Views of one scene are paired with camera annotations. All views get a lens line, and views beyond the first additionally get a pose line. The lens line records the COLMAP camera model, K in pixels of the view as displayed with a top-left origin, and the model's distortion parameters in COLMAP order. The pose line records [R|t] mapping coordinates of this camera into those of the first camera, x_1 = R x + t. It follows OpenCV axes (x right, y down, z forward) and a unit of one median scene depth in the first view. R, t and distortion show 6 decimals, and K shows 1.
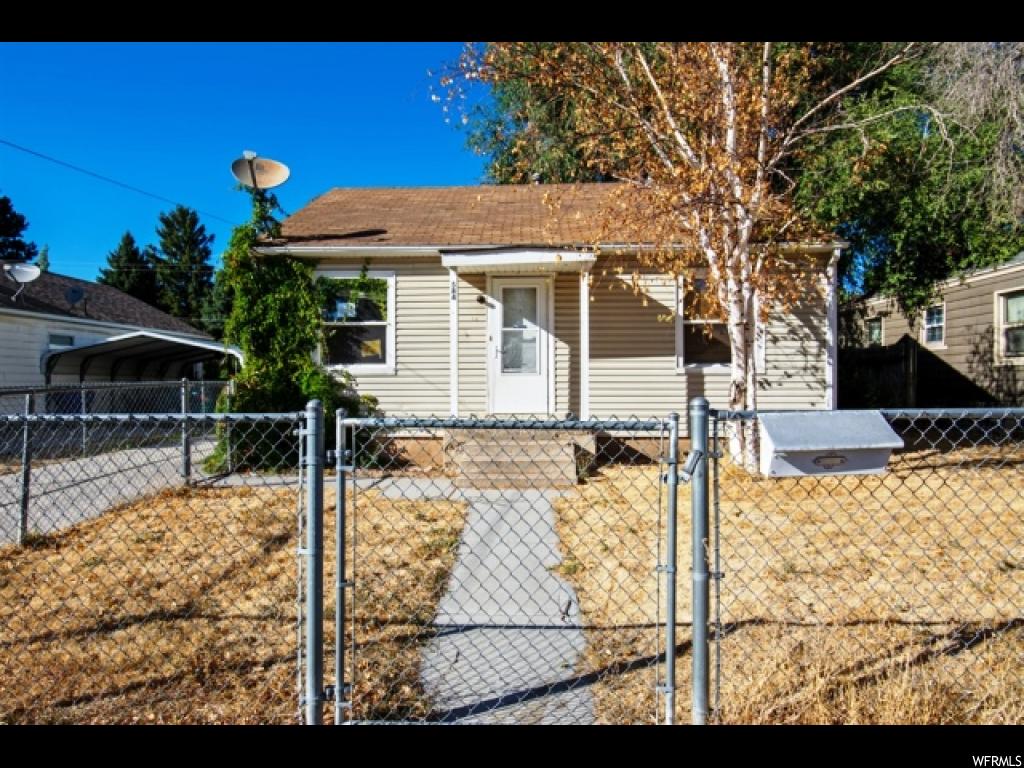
lens RADIAL K [[632.3, 0, 519.5], [0, 632.3, 391.3], [0, 0, 1]] dist [-0.009138, 0.000087]
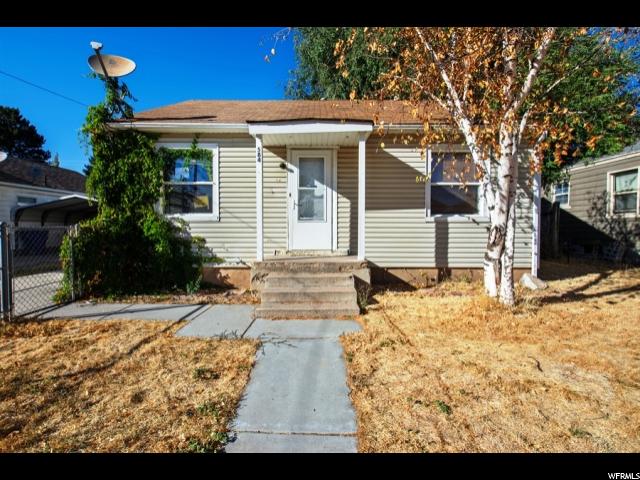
lens RADIAL K [[283.3, 0, 325.4], [0, 283.3, 234.3], [0, 0, 1]] dist [-0.001291, -0.000786]
pose [[0.999061, 0.002558, 0.043245, 0.003630], [-0.002976, 0.999950, 0.009598, -0.005309], [-0.043218, -0.009717, 0.999018, 0.395511]]
